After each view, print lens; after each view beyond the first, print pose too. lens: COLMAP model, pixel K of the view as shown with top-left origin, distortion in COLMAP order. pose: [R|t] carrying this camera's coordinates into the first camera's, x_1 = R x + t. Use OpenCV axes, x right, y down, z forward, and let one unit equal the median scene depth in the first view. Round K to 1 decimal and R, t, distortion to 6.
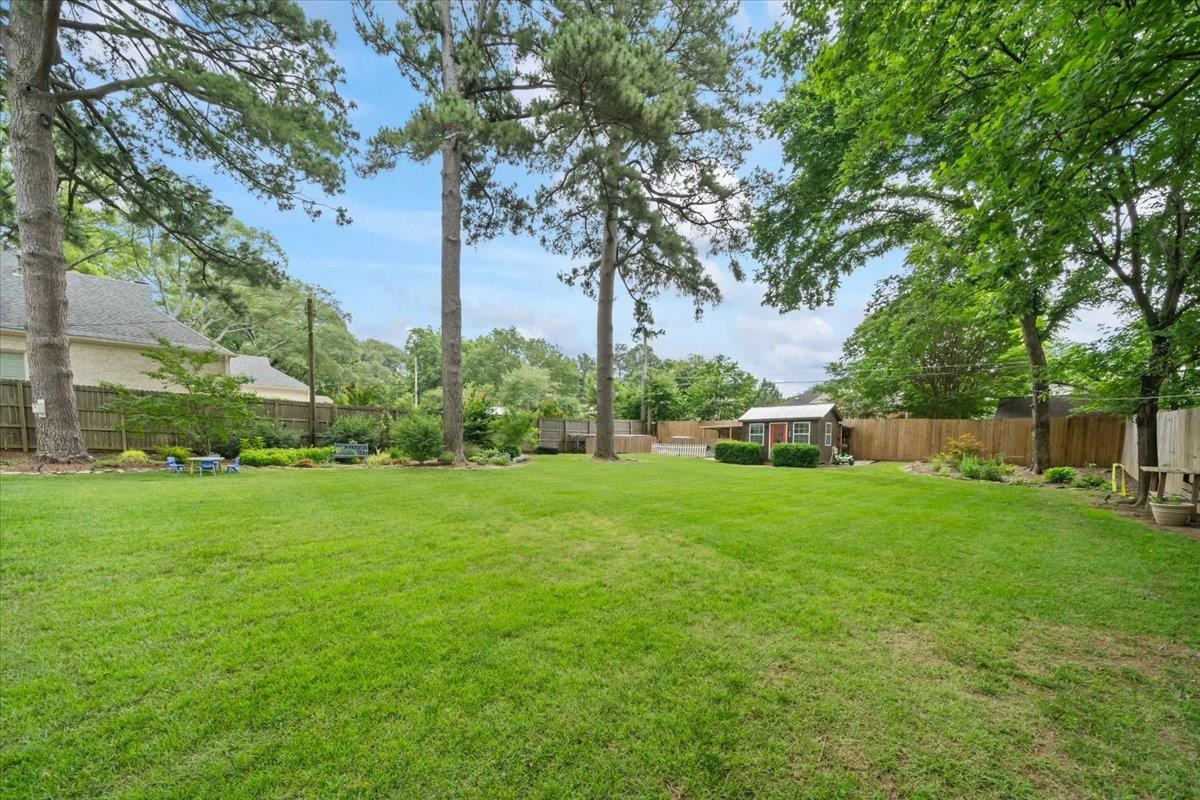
lens RADIAL K [[469.5, 0, 586.9], [0, 469.5, 470.8], [0, 0, 1]] dist [-0.000178, -0.000043]
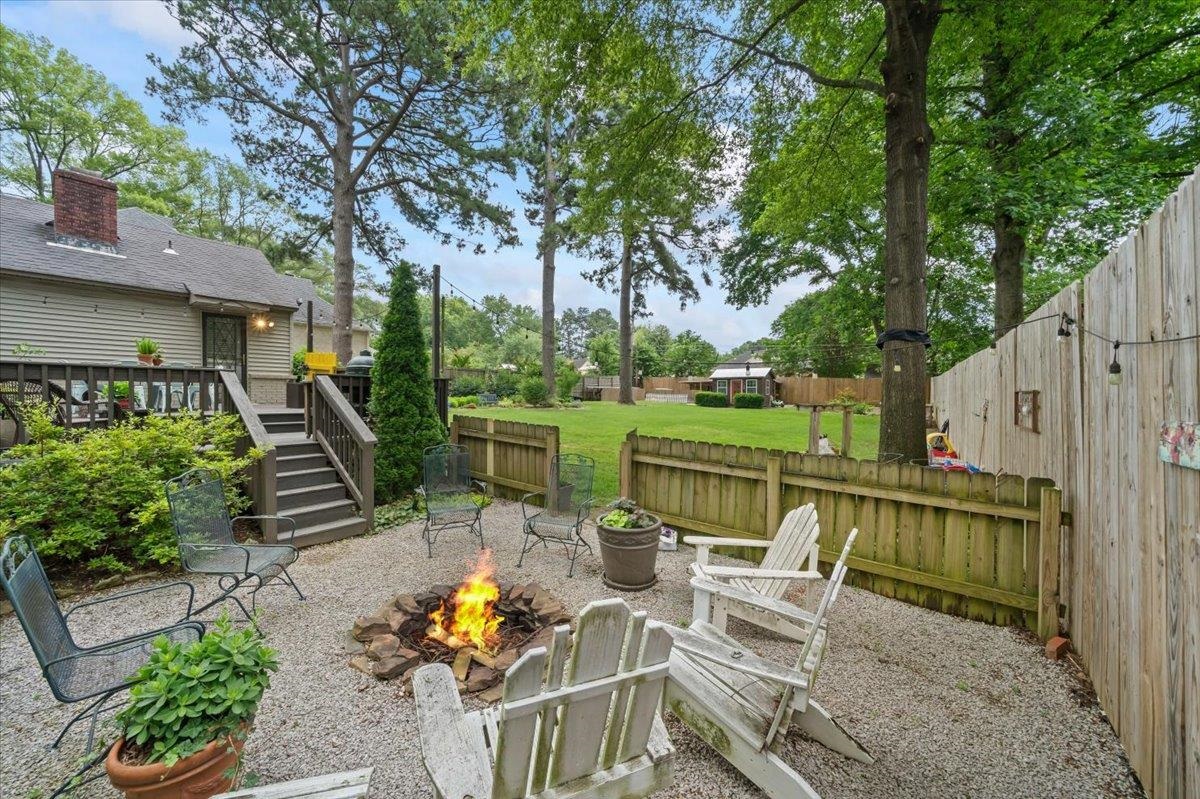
lens RADIAL K [[456.8, 0, 593.3], [0, 456.8, 395.1], [0, 0, 1]] dist [-0.001250, -0.000222]
pose [[0.988801, -0.001495, 0.149233, -0.263581], [0.009764, 0.998456, -0.054692, 0.022757], [-0.148920, 0.055537, 0.987288, -0.375397]]
